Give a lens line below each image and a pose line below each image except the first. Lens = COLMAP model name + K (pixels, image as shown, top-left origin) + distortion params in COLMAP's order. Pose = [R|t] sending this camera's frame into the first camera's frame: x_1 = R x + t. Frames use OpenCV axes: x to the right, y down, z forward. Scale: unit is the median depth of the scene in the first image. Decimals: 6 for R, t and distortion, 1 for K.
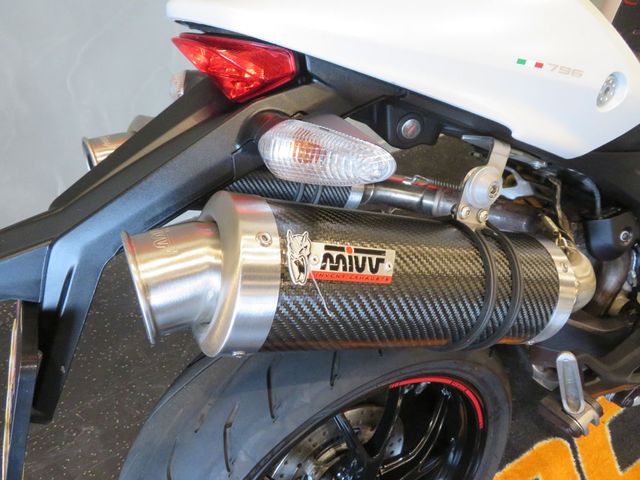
lens RADIAL K [[456.2, 0, 320.3], [0, 456.2, 243.8], [0, 0, 1]] dist [-0.001625, -0.000788]
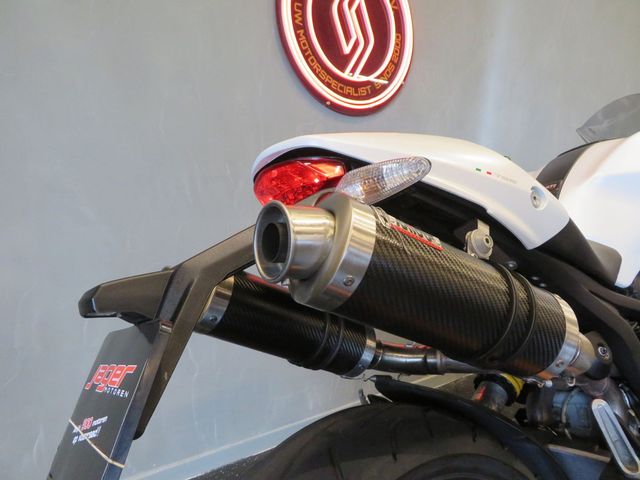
lens RADIAL K [[461.3, 0, 320.0], [0, 461.3, 240.0], [0, 0, 1]] dist [-0.004324, 0.000369]
pose [[0.992294, -0.018290, 0.122547, -0.246077], [0.095800, 0.740493, -0.665201, 0.600914], [-0.078578, 0.671815, 0.736539, -0.031033]]
